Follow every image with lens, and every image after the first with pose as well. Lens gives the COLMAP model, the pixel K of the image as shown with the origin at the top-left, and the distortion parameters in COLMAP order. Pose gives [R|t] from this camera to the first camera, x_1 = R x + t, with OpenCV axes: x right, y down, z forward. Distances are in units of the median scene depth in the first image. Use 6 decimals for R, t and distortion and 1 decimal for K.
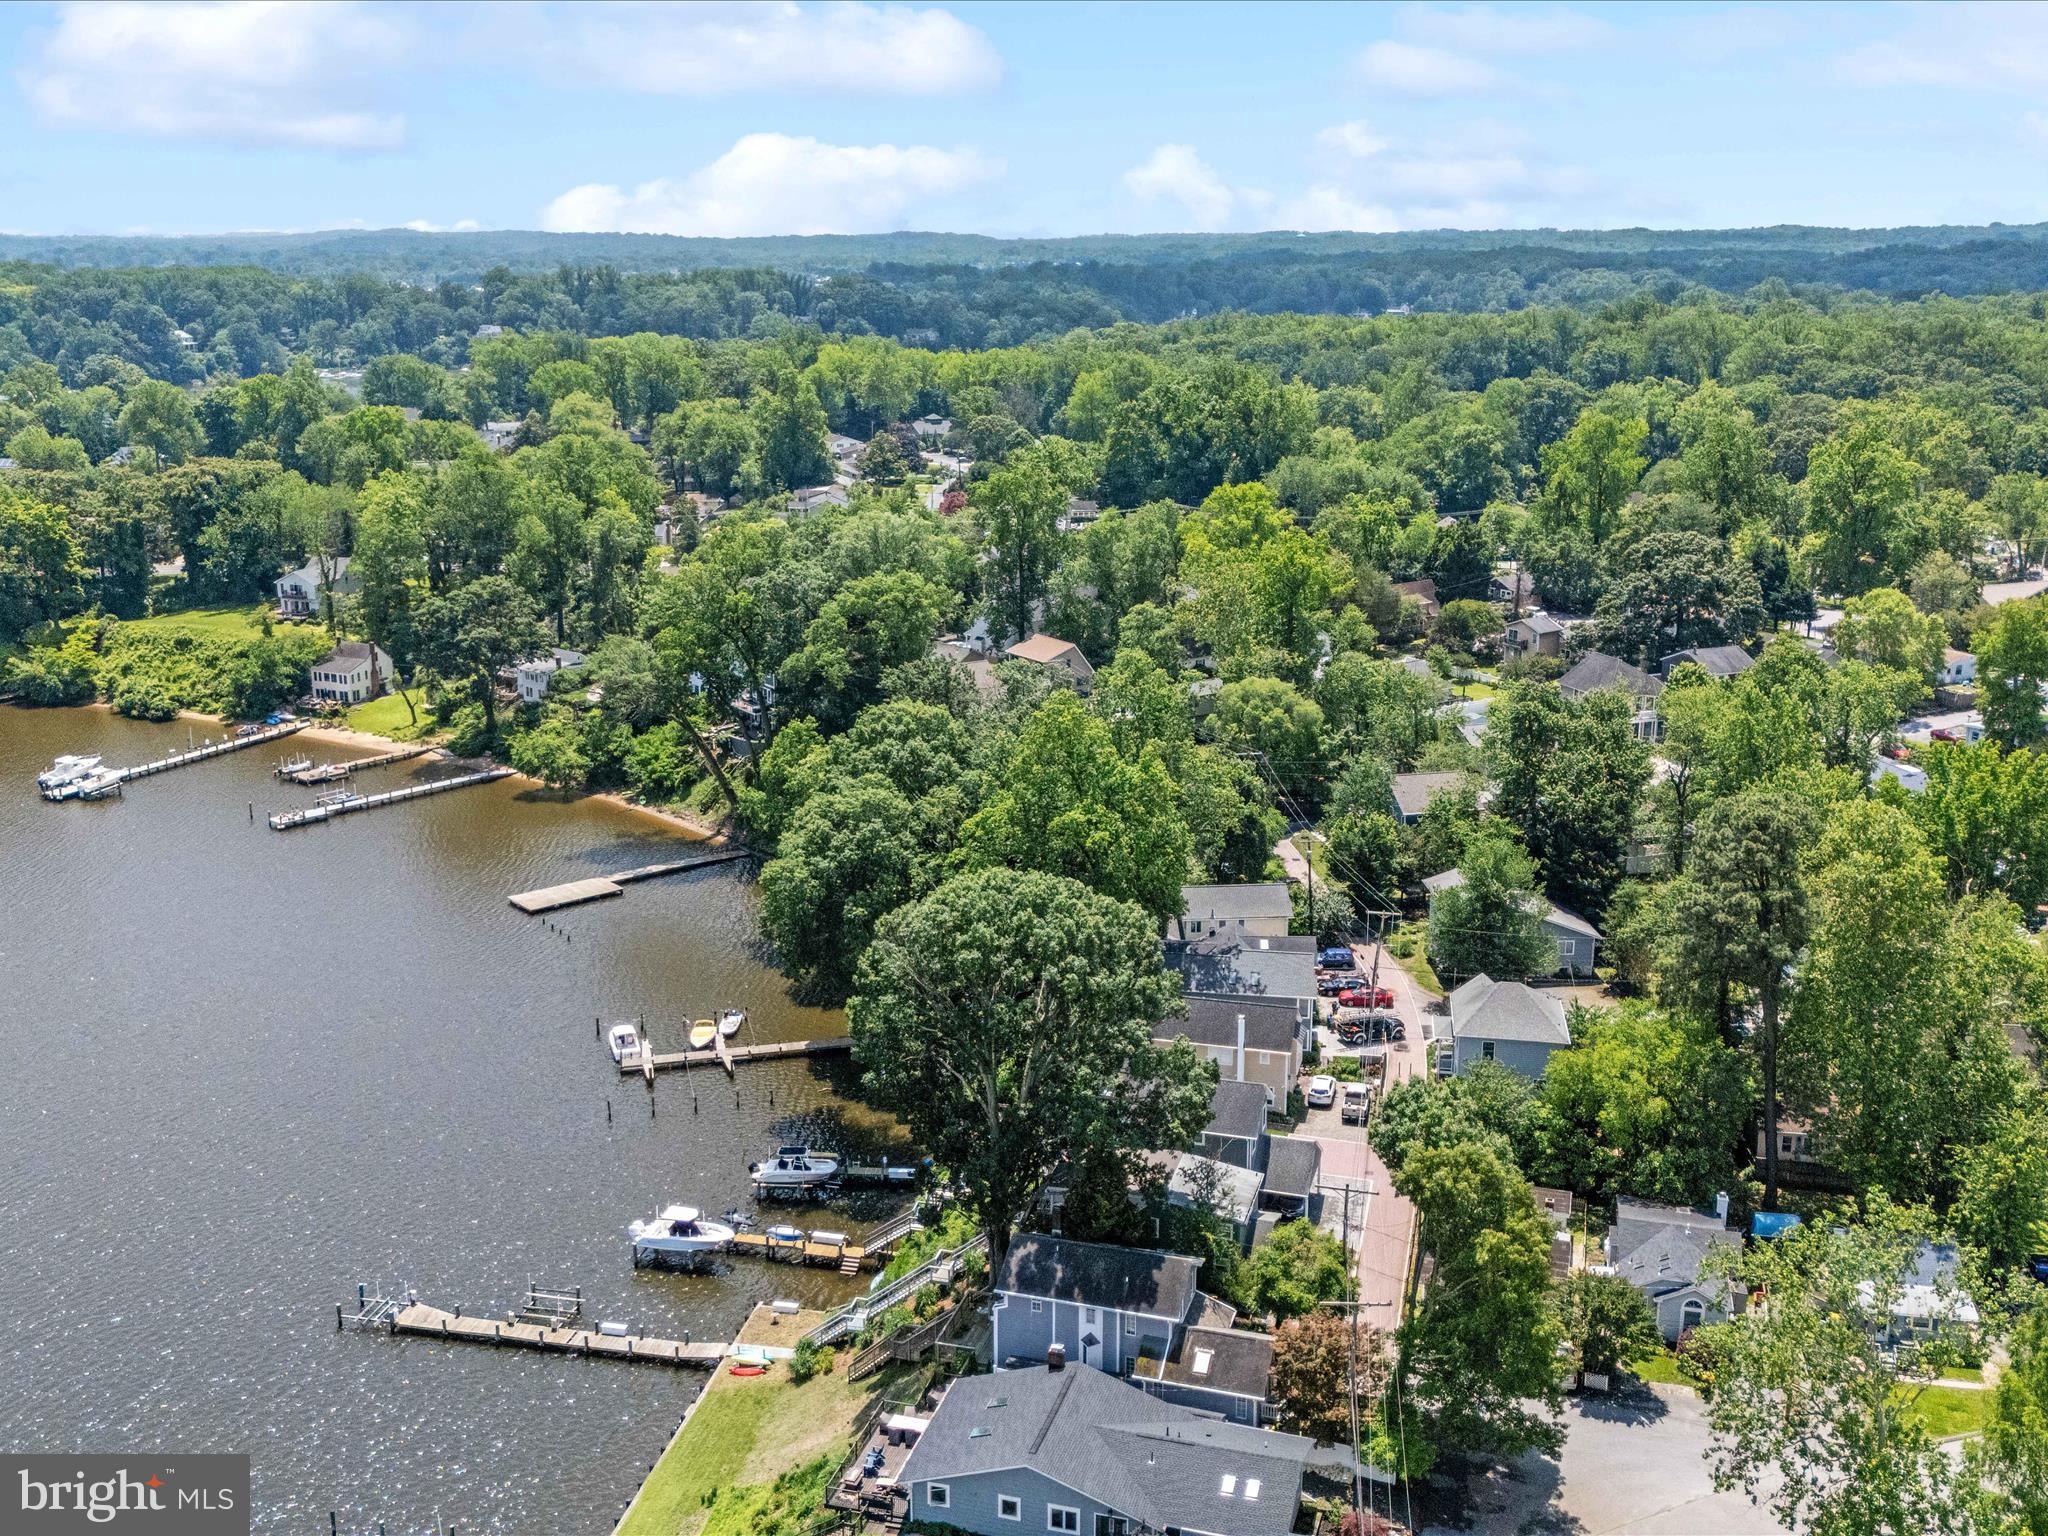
lens RADIAL K [[2012.2, 0, 1030.5], [0, 2012.2, 762.1], [0, 0, 1]] dist [0.110095, -0.166796]
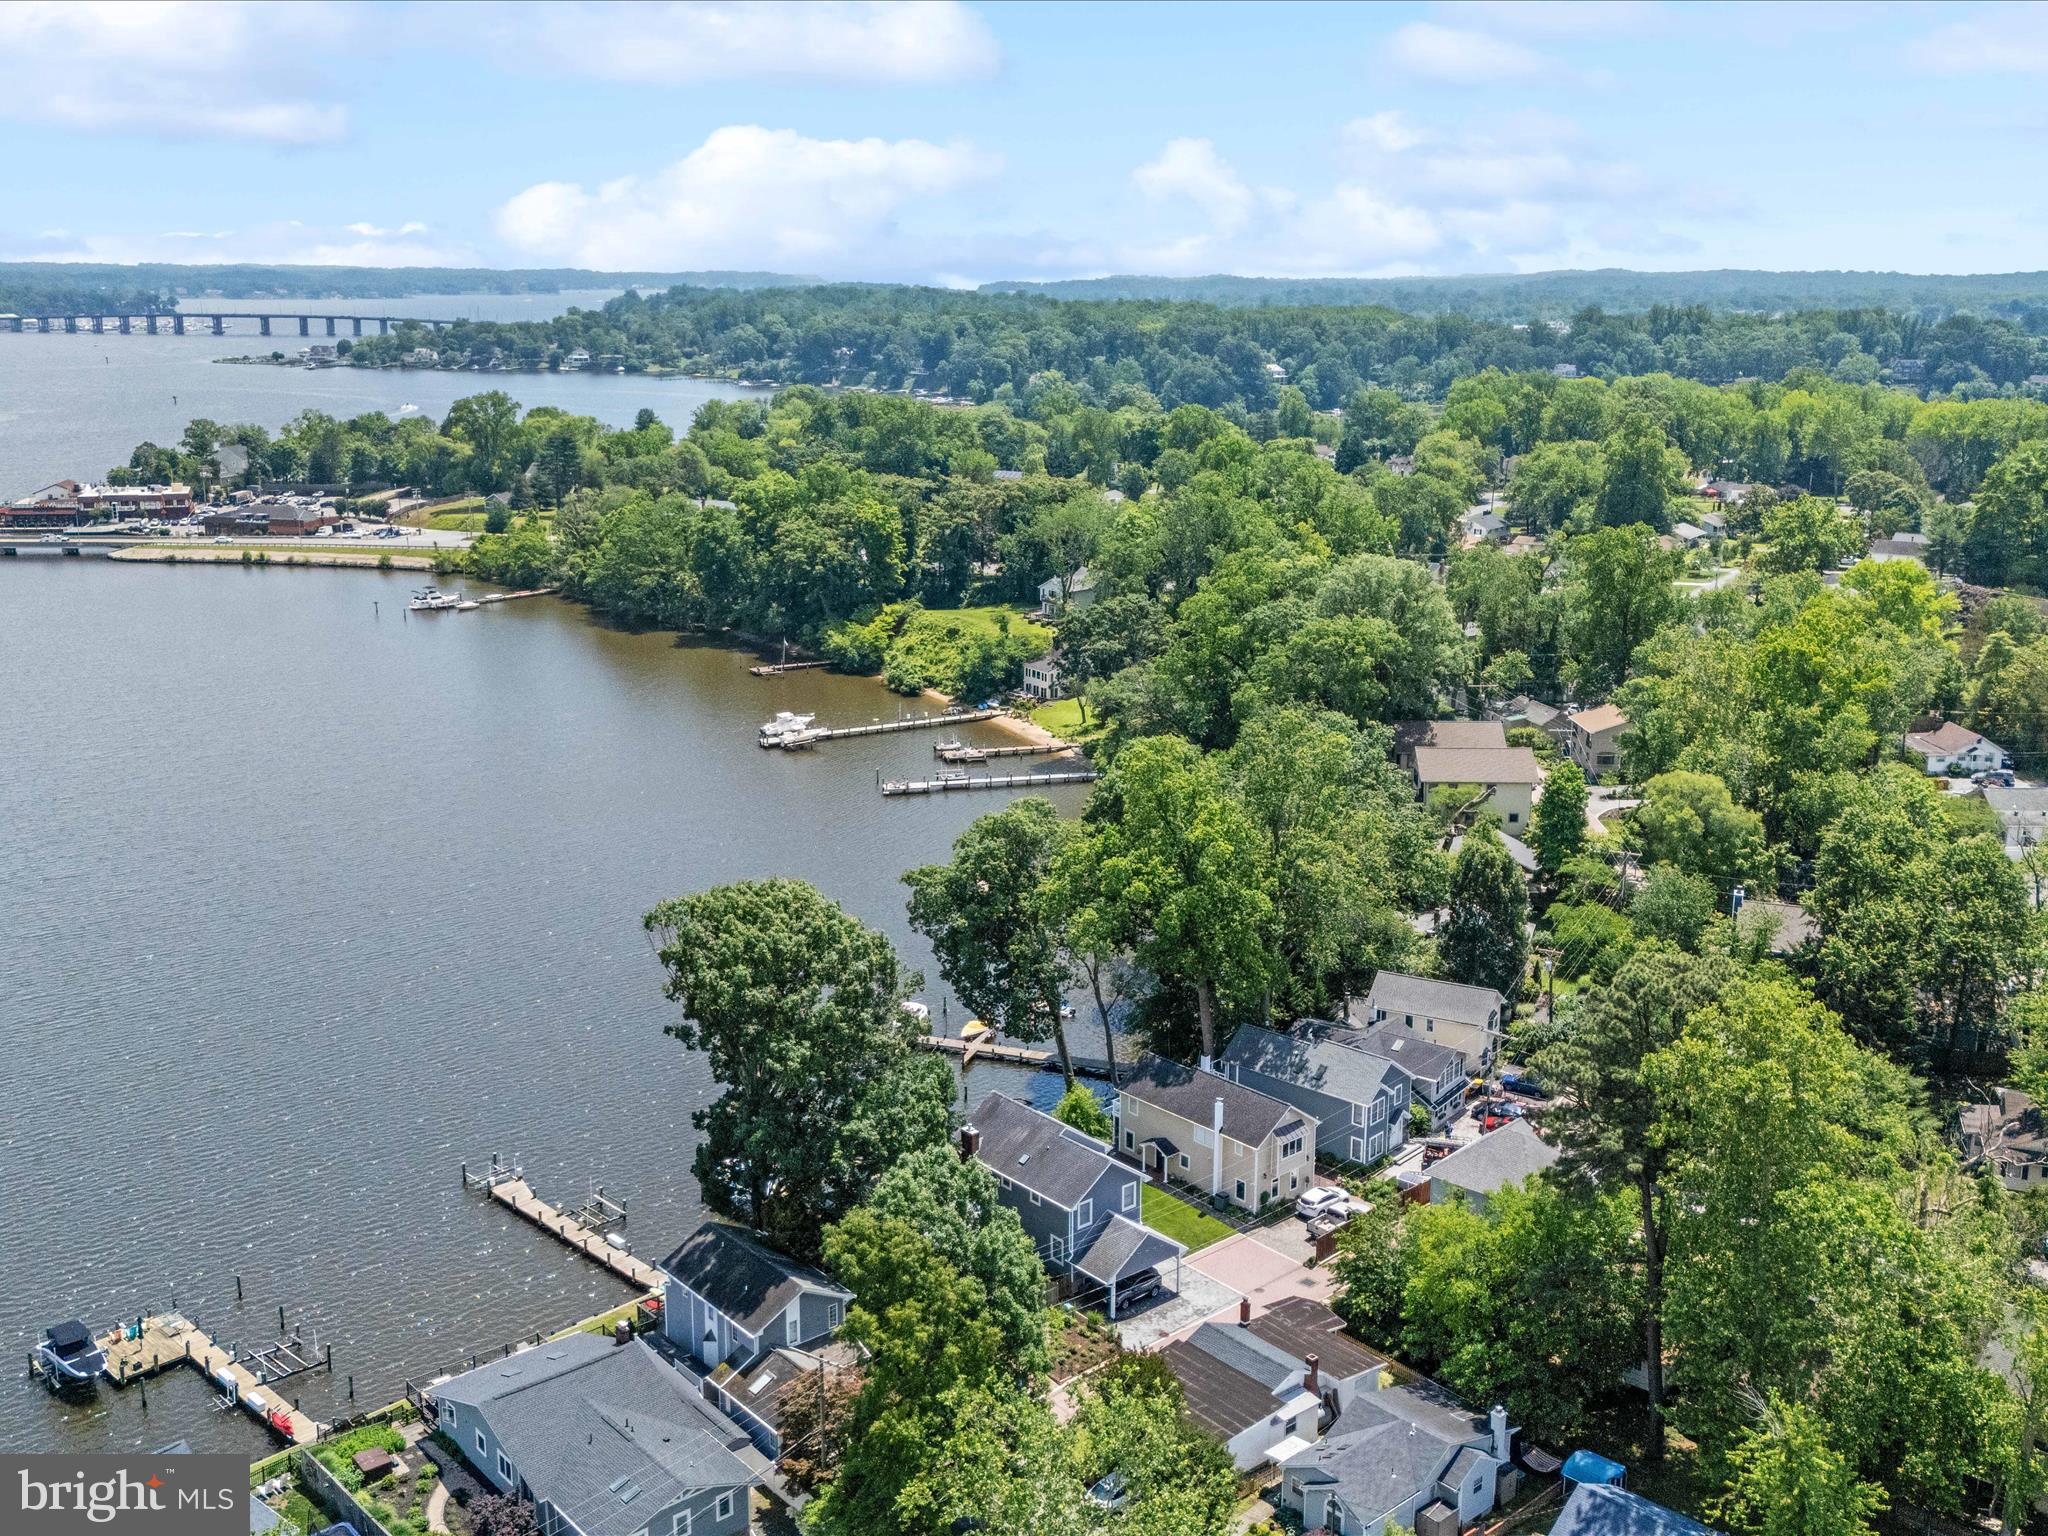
lens RADIAL K [[2008.8, 0, 1031.6], [0, 2008.8, 762.4], [0, 0, 1]] dist [0.130504, -0.258208]
pose [[0.838545, 0.131785, -0.528654, 0.240798], [-0.141210, 0.989719, 0.022736, -0.018425], [0.526215, 0.055586, 0.848533, 0.067874]]
